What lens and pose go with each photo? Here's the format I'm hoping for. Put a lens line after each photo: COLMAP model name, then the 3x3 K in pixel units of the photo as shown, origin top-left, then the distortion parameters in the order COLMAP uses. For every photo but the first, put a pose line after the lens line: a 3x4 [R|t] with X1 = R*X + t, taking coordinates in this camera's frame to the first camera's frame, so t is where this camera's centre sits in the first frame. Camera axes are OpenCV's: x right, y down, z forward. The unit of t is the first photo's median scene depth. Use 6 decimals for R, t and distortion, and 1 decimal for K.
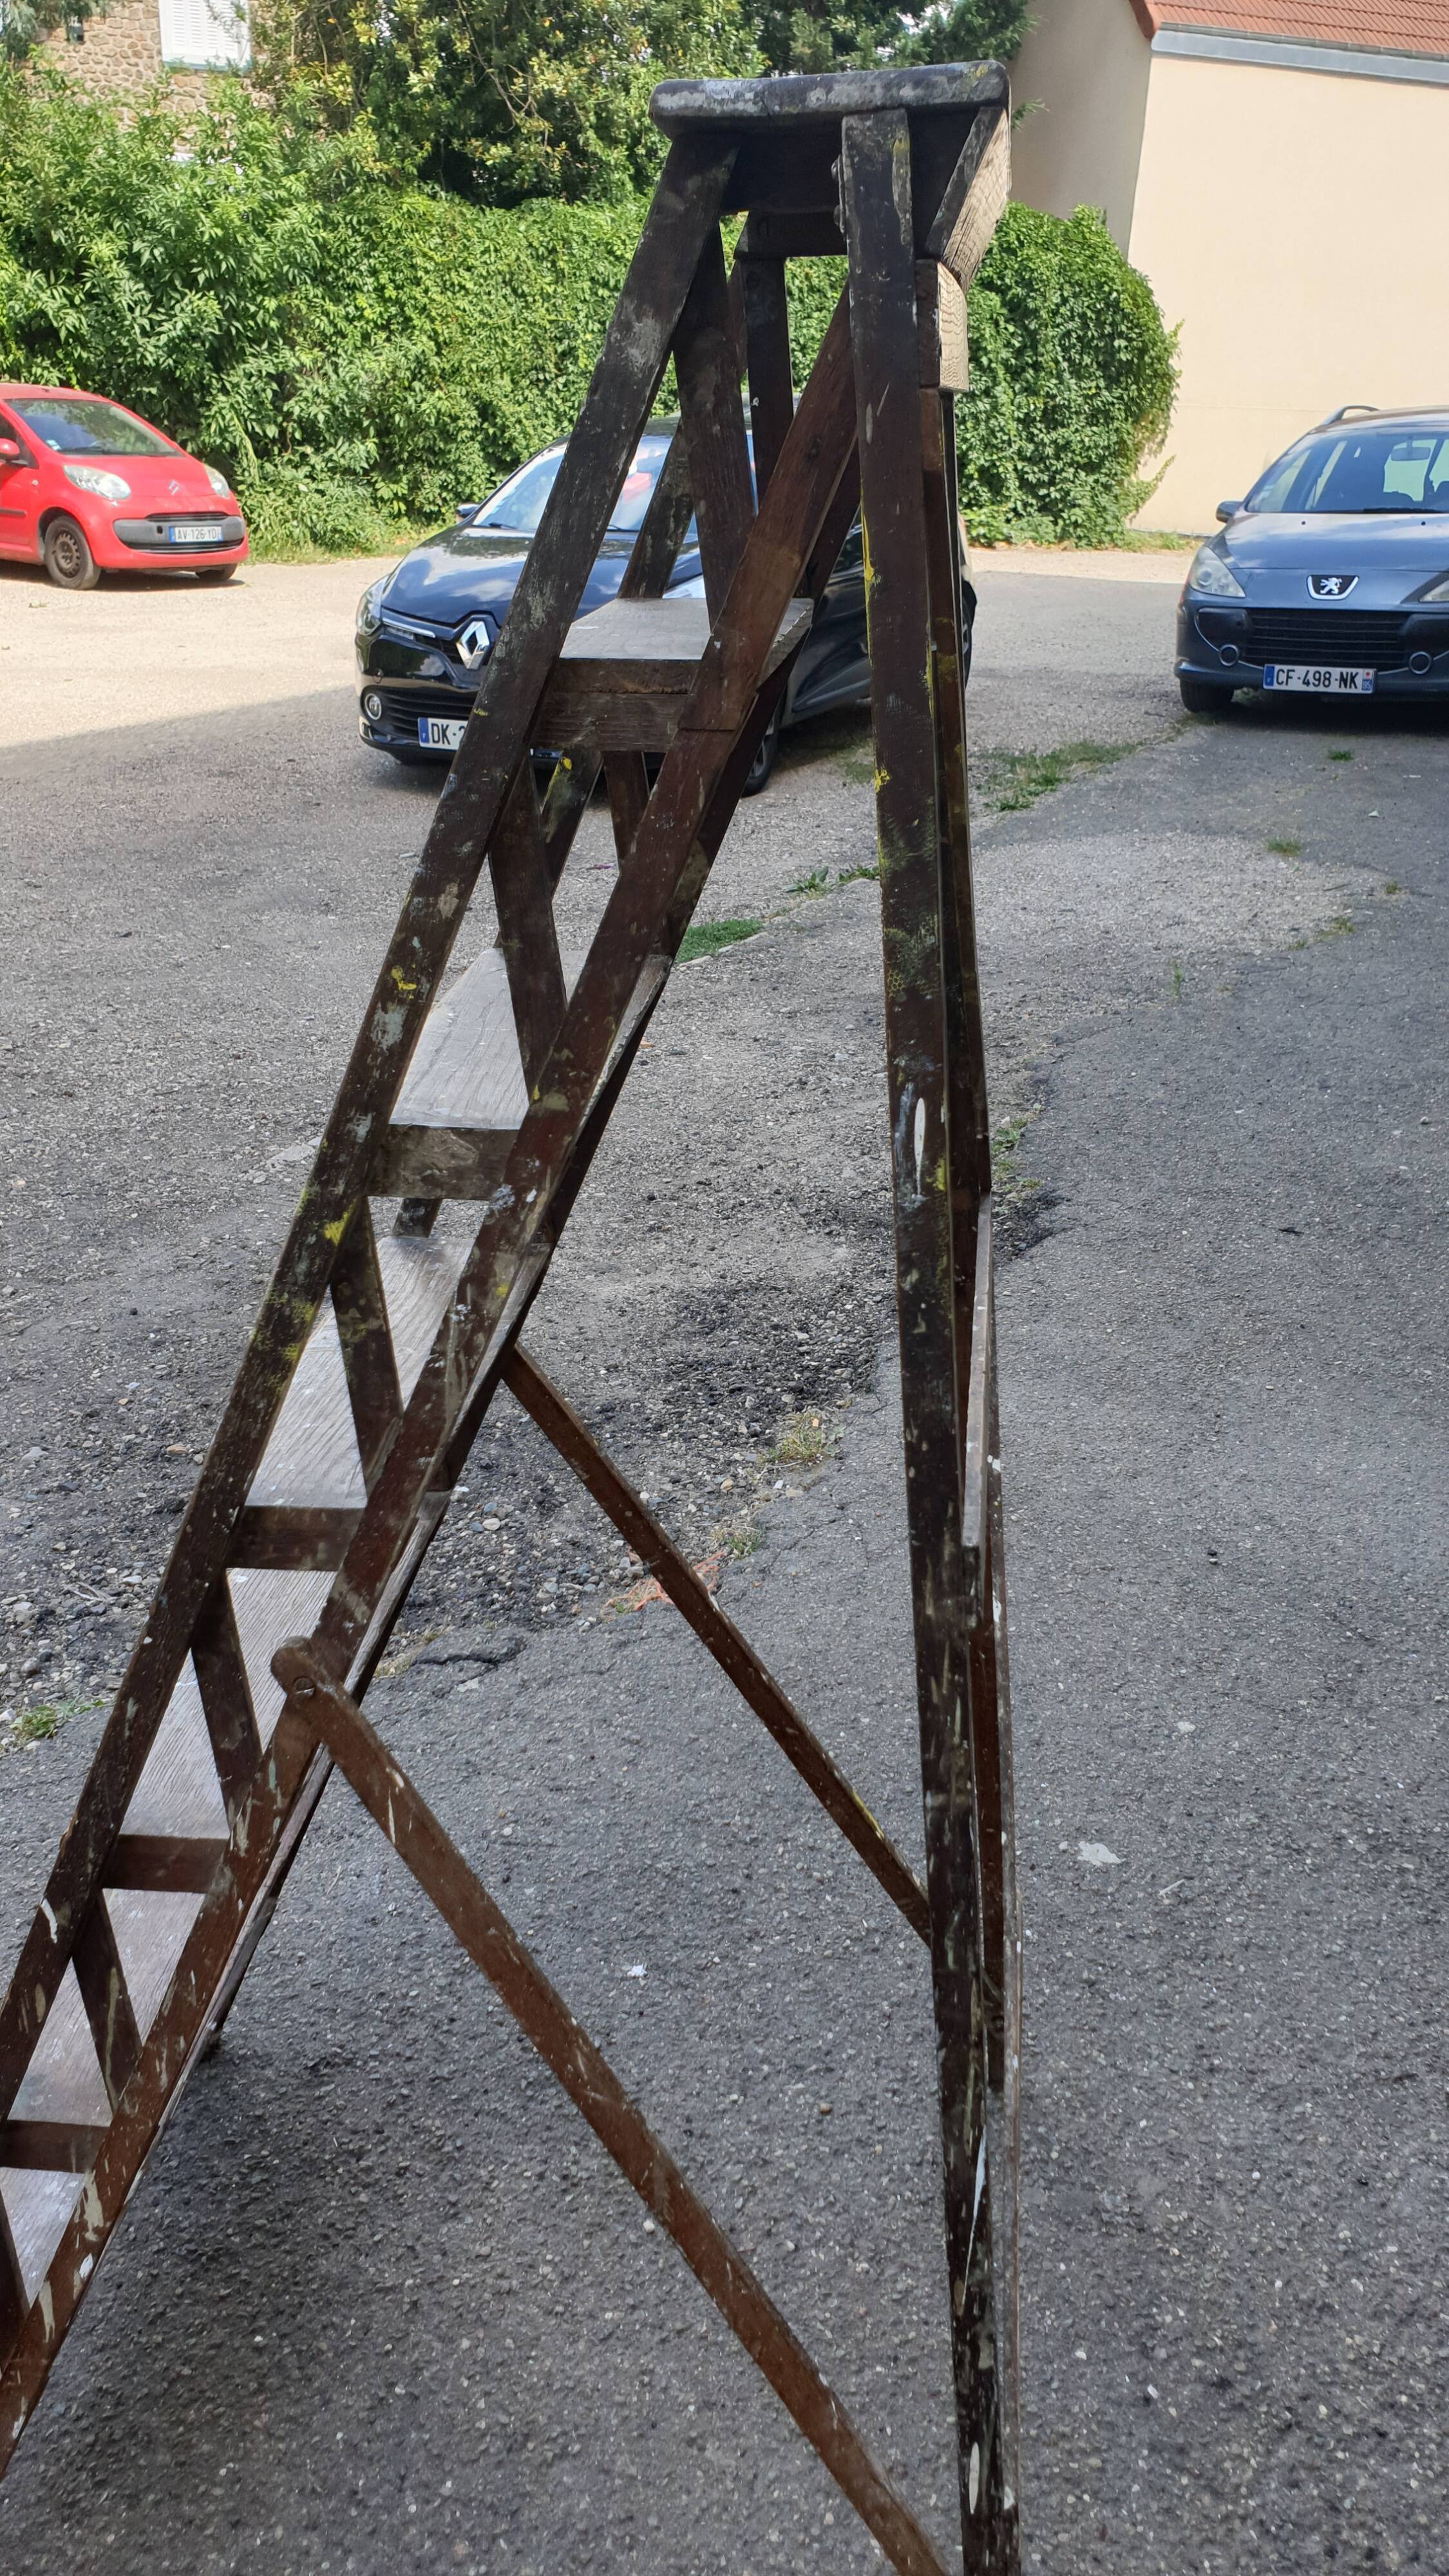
lens RADIAL K [[2020.3, 0, 724.5], [0, 2020.3, 1288.0], [0, 0, 1]] dist [0.032635, 0.005849]
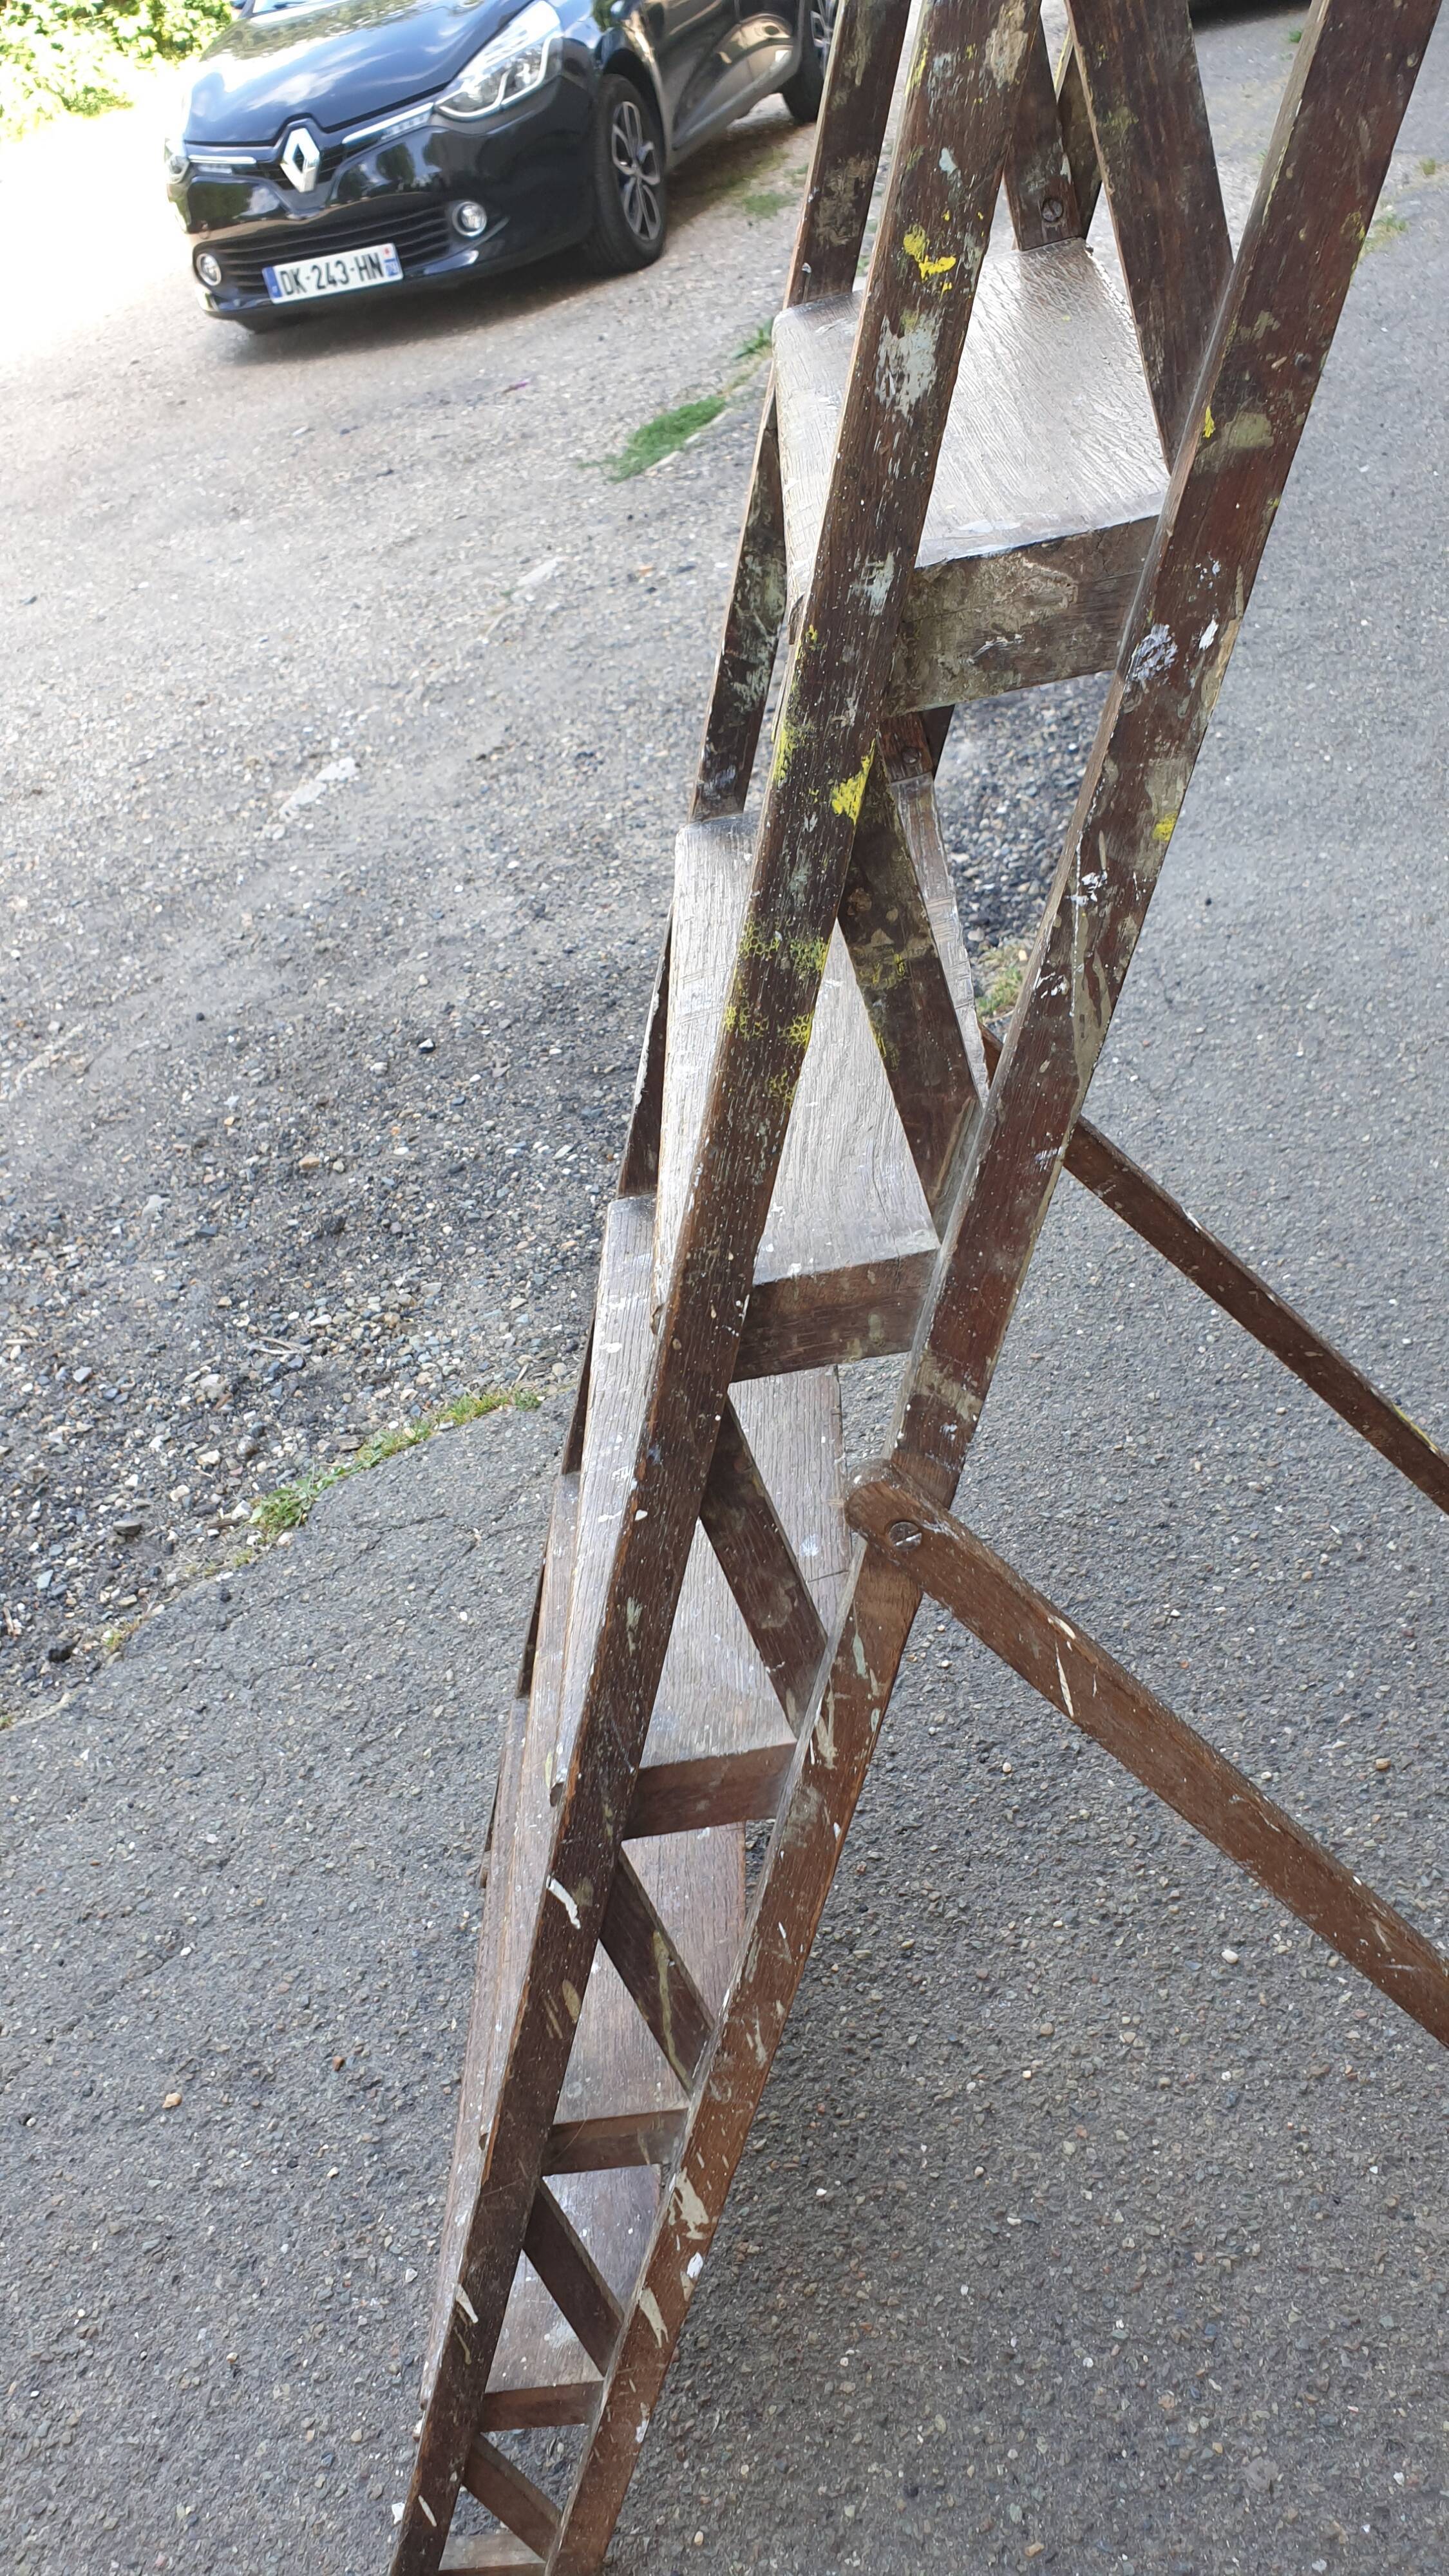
lens RADIAL K [[2022.4, 0, 682.7], [0, 2022.4, 1297.3], [0, 0, 1]] dist [0.040551, -0.036925]
pose [[0.971019, -0.231864, -0.057974, -0.154711], [0.238917, 0.948148, 0.209603, -0.016687], [0.006369, -0.217380, 0.976066, 0.278275]]
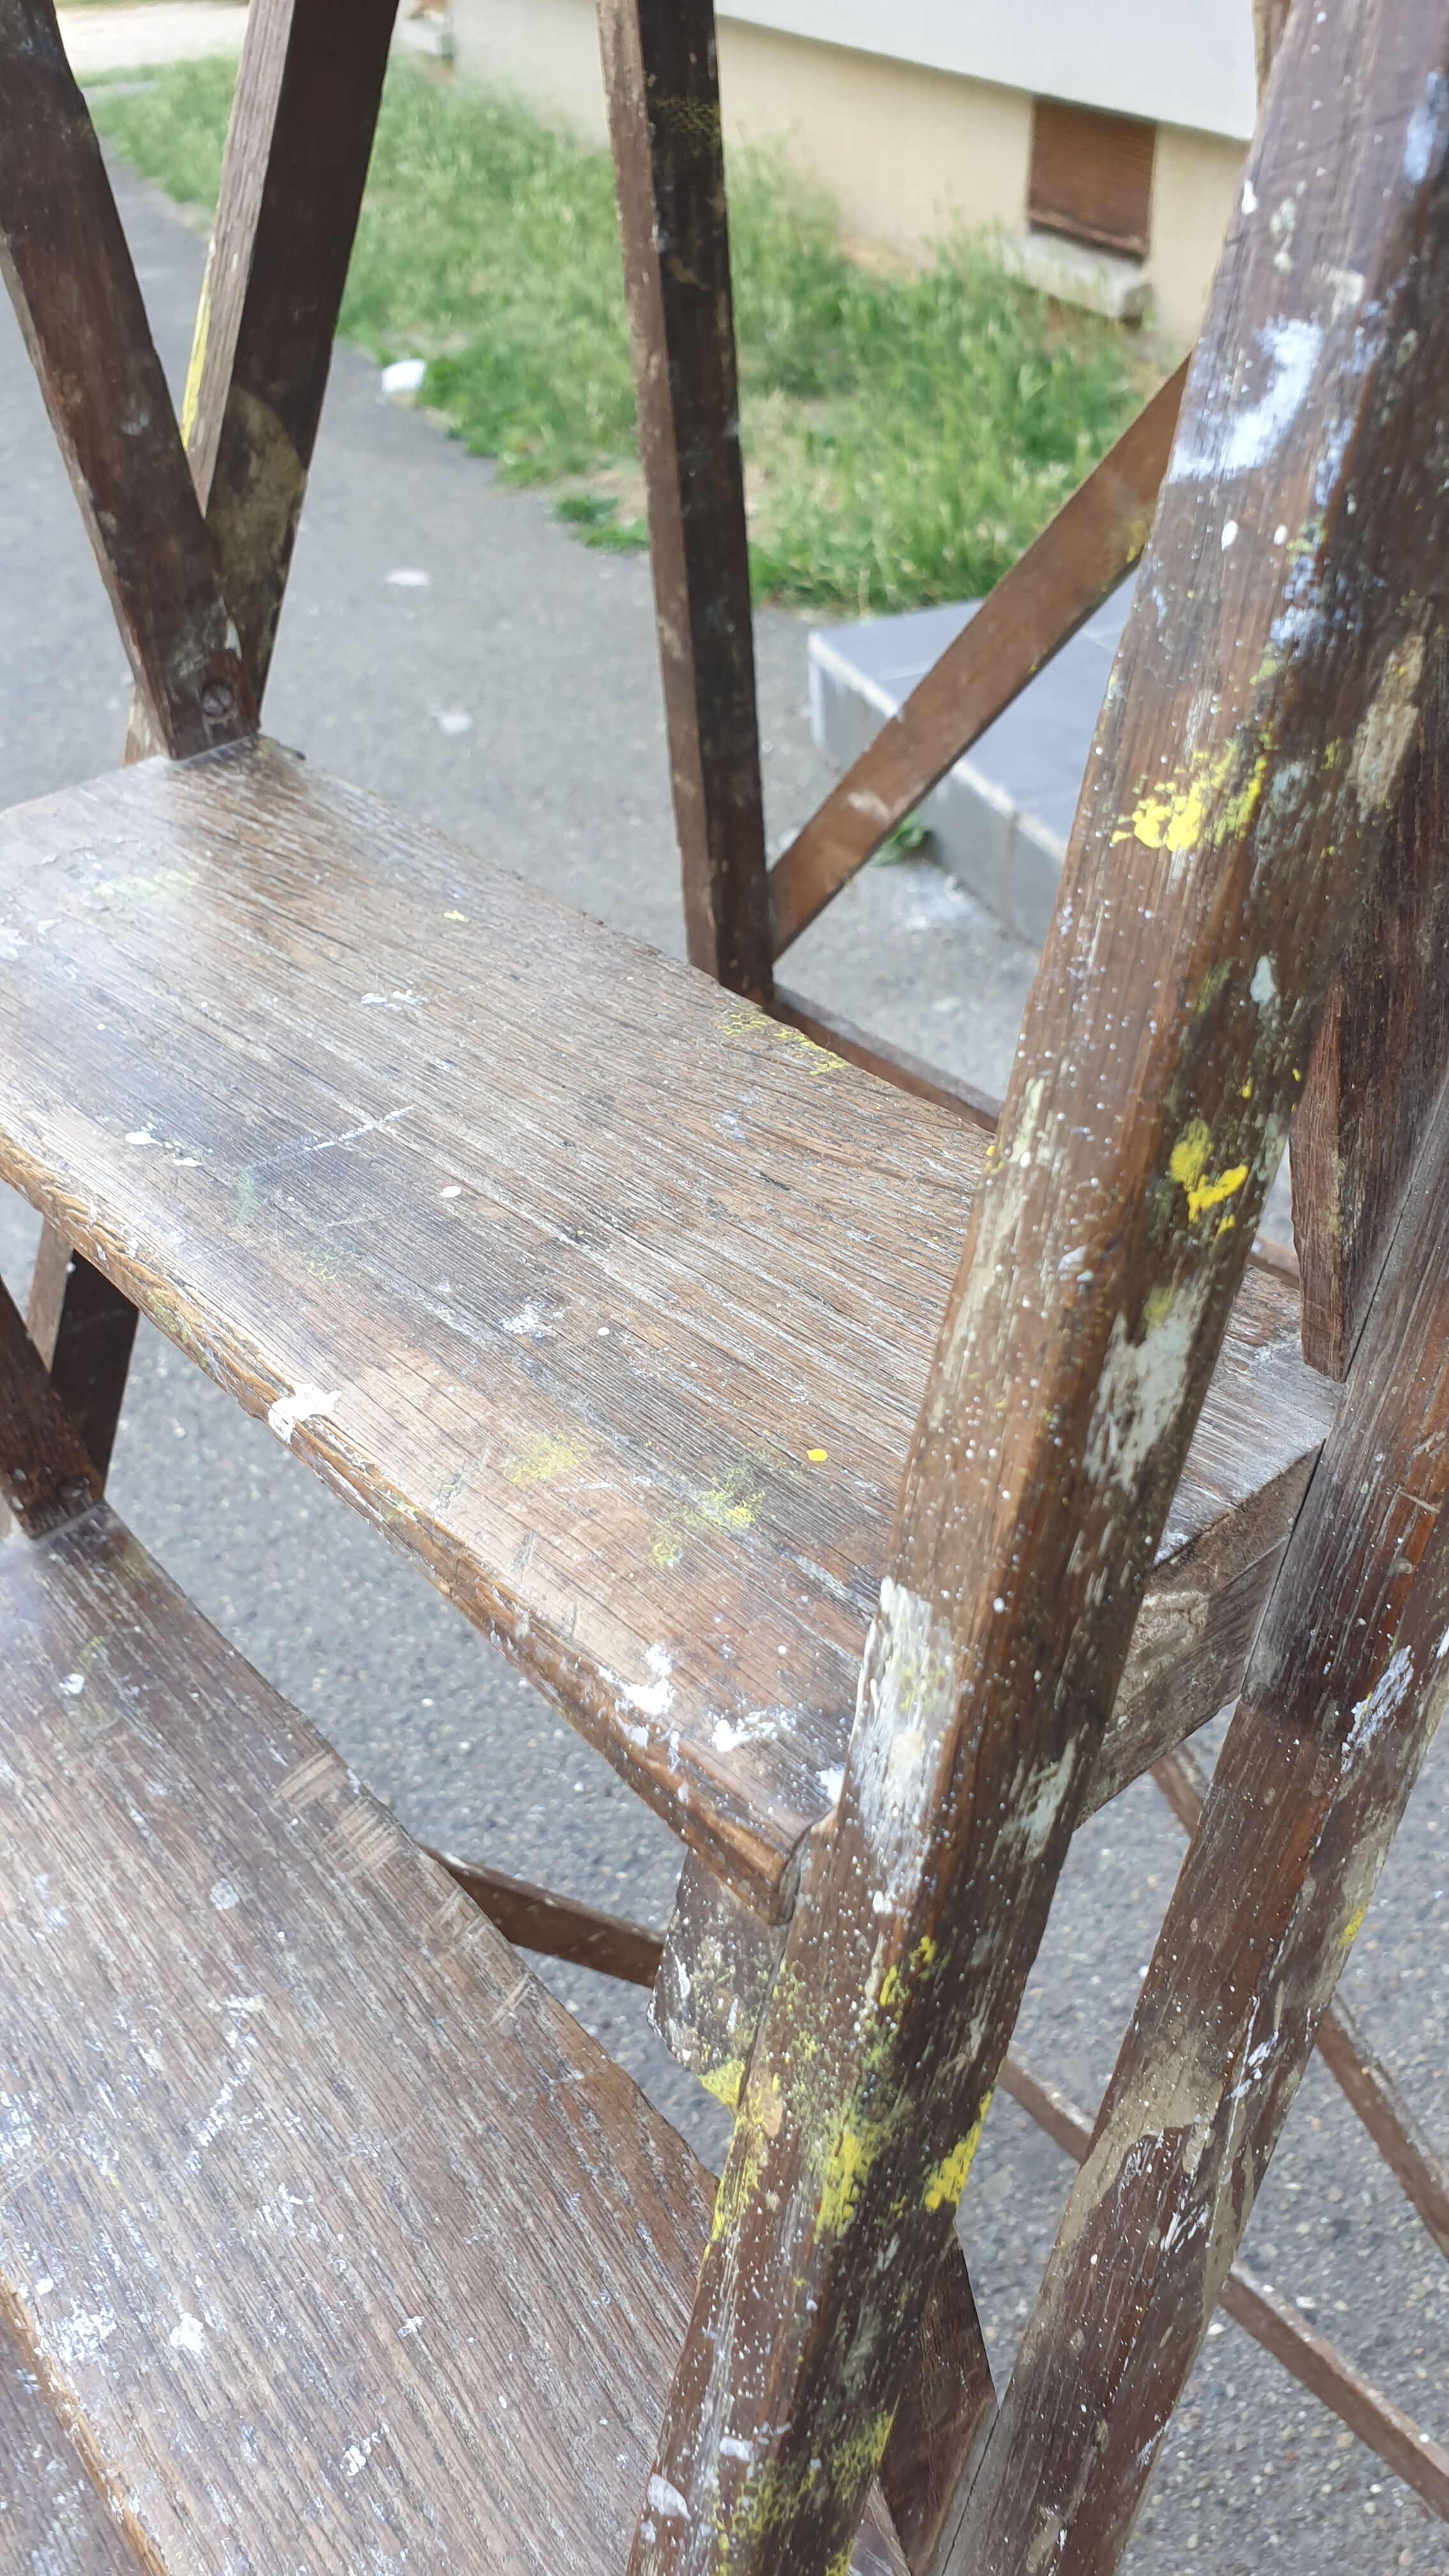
lens RADIAL K [[2064.2, 0, 722.0], [0, 2064.2, 1227.8], [0, 0, 1]] dist [-0.034615, 0.005304]
pose [[0.689571, -0.459703, 0.559612, -0.195363], [0.349569, 0.888012, 0.298723, -0.141466], [-0.634266, -0.010368, 0.773045, 0.539340]]
